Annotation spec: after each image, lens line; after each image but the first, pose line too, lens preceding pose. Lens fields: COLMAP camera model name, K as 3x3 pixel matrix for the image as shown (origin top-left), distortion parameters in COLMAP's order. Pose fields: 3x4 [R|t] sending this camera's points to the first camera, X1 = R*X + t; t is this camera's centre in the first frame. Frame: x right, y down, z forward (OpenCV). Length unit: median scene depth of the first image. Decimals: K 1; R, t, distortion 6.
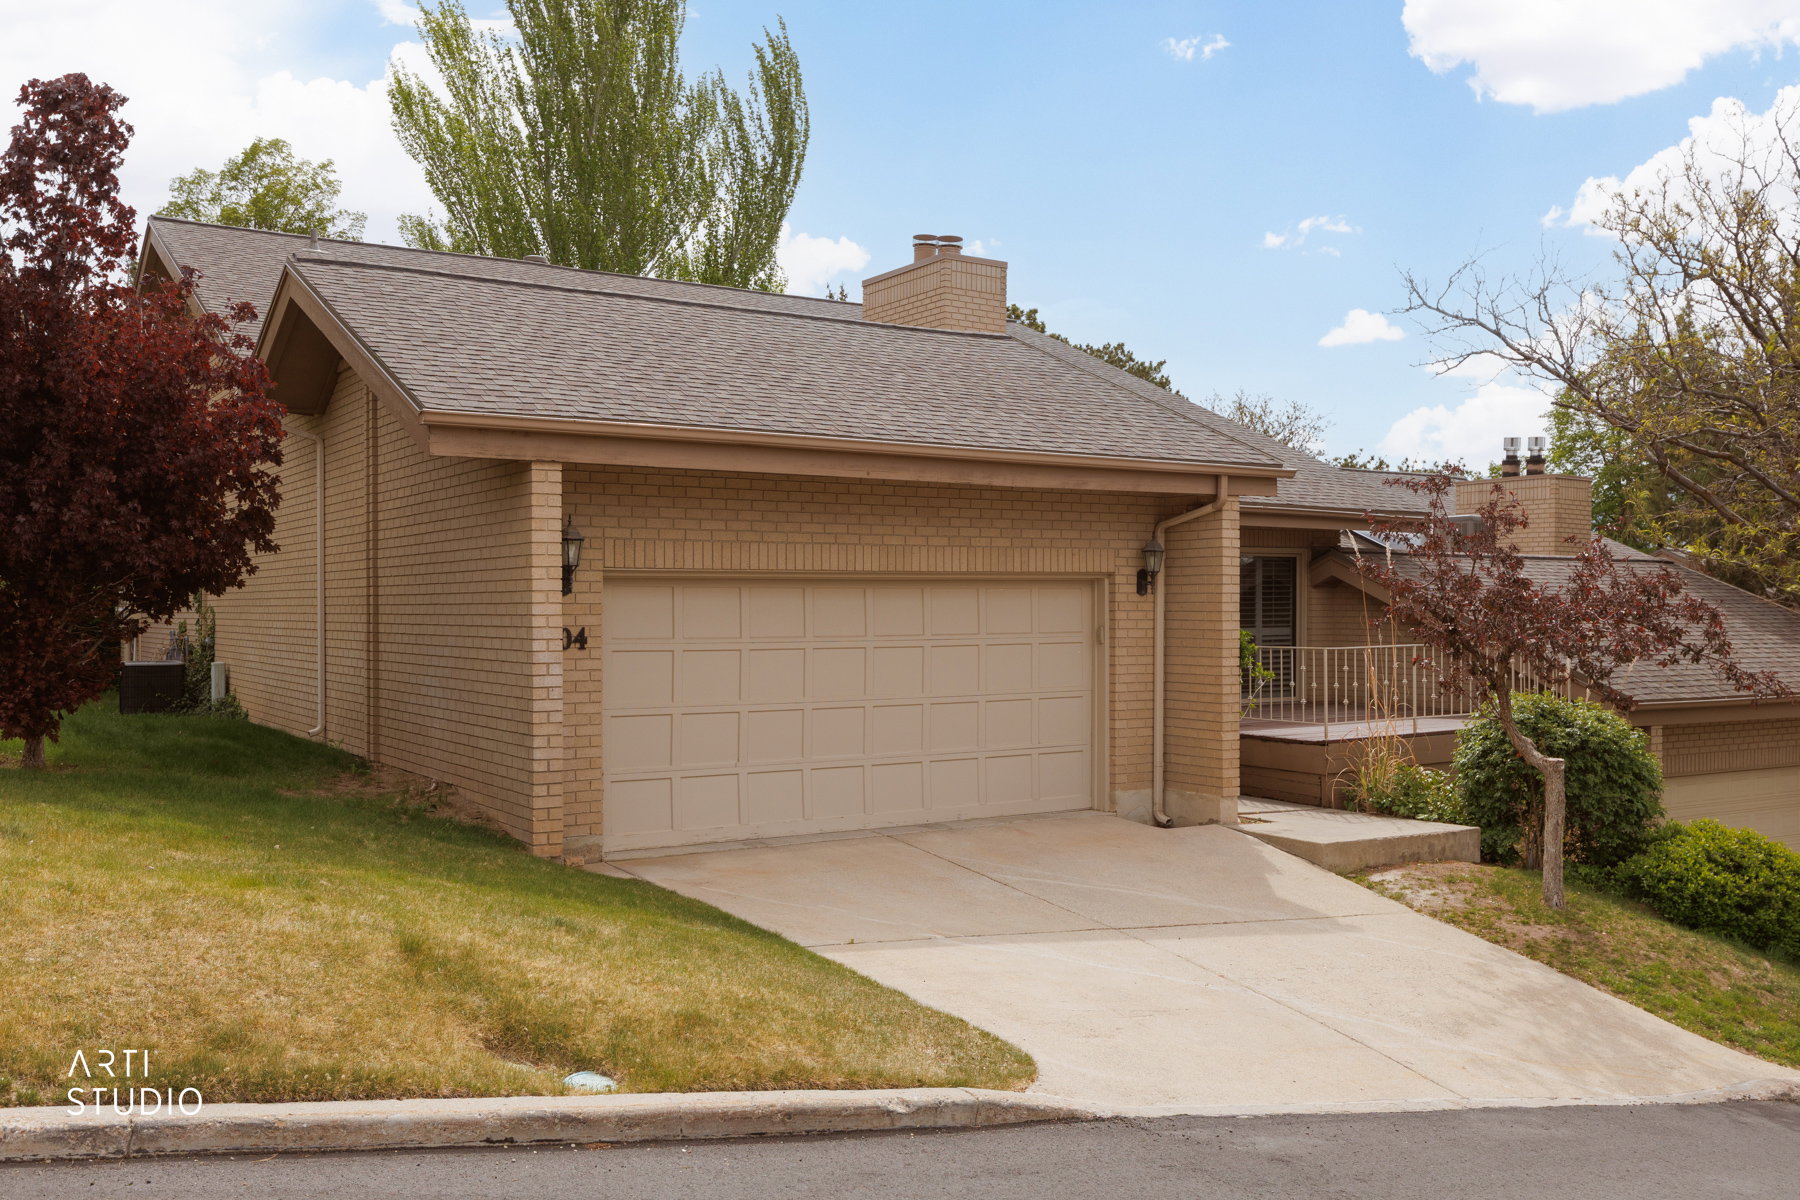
lens RADIAL K [[1590.7, 0, 911.7], [0, 1590.7, 599.7], [0, 0, 1]] dist [0.004525, 0.001024]
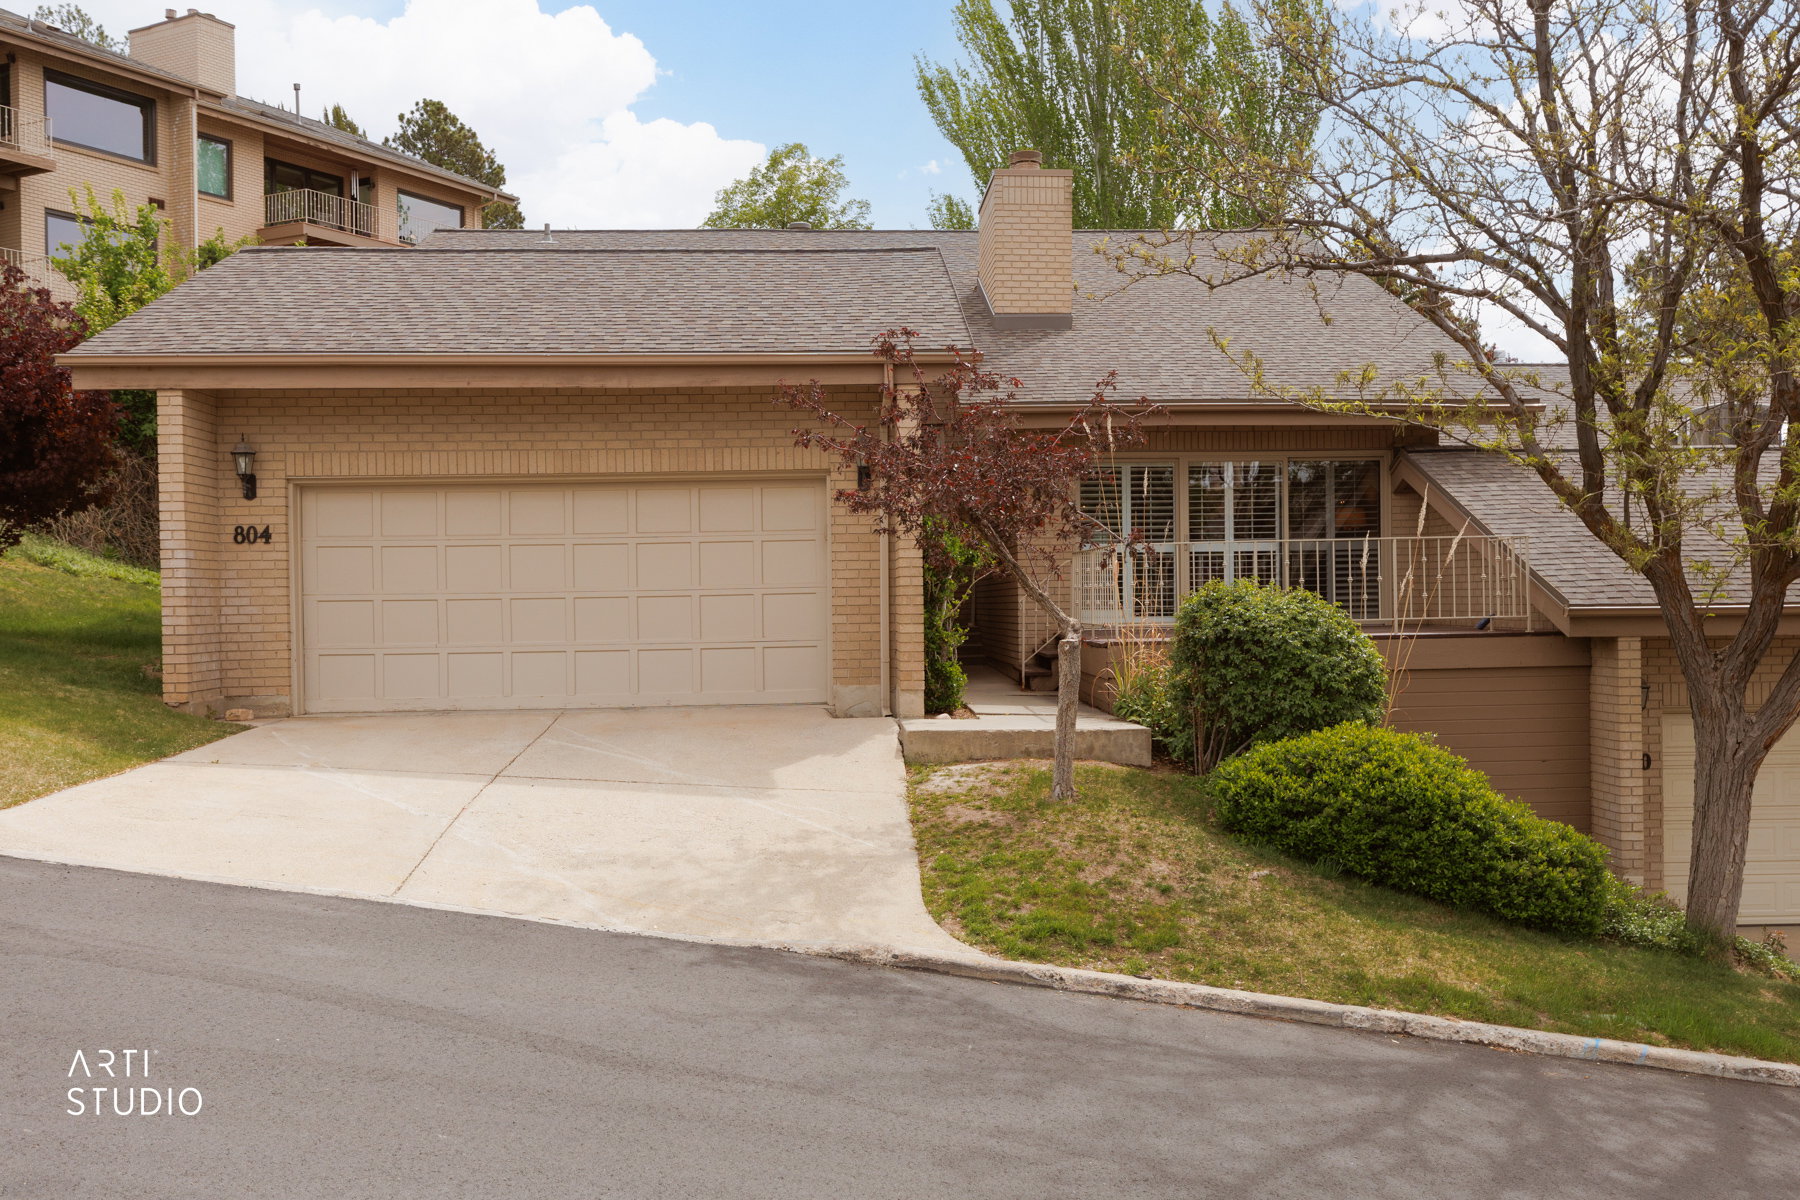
lens RADIAL K [[1672.4, 0, 900.0], [0, 1672.4, 600.0], [0, 0, 1]] dist [0.001626, -0.003784]
pose [[0.871082, -0.011023, -0.491013, 0.778466], [0.015290, 0.999872, 0.004679, 0.069888], [0.490899, -0.011584, 0.871139, 0.107366]]
